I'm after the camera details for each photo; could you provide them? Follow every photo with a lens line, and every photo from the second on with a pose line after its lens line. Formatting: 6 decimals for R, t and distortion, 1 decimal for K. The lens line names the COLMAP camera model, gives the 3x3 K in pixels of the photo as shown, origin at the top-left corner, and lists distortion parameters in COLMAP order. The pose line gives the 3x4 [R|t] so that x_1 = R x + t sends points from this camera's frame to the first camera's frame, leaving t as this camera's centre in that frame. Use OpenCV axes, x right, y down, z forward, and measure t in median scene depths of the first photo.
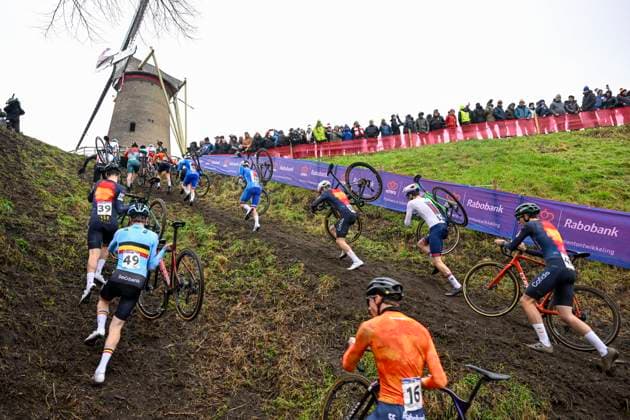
lens RADIAL K [[436.1, 0, 311.1], [0, 436.1, 209.5], [0, 0, 1]] dist [0.004538, -0.004126]
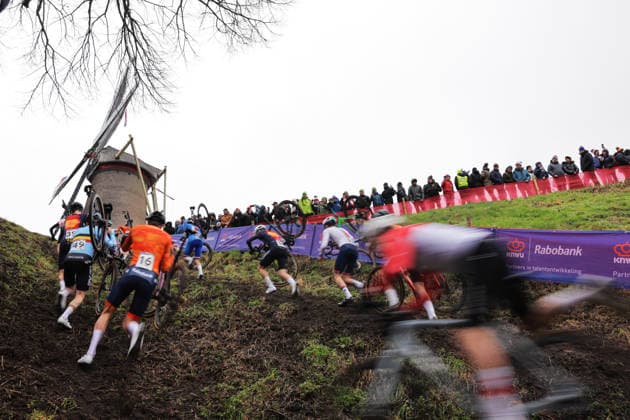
lens RADIAL K [[523.0, 0, 316.3], [0, 523.0, 198.2], [0, 0, 1]] dist [-0.108017, 0.094197]
pose [[0.999312, -0.036819, 0.004370, 0.039274], [0.036781, 0.969531, -0.242192, 0.077075], [0.004680, 0.242186, 0.970219, -0.063089]]
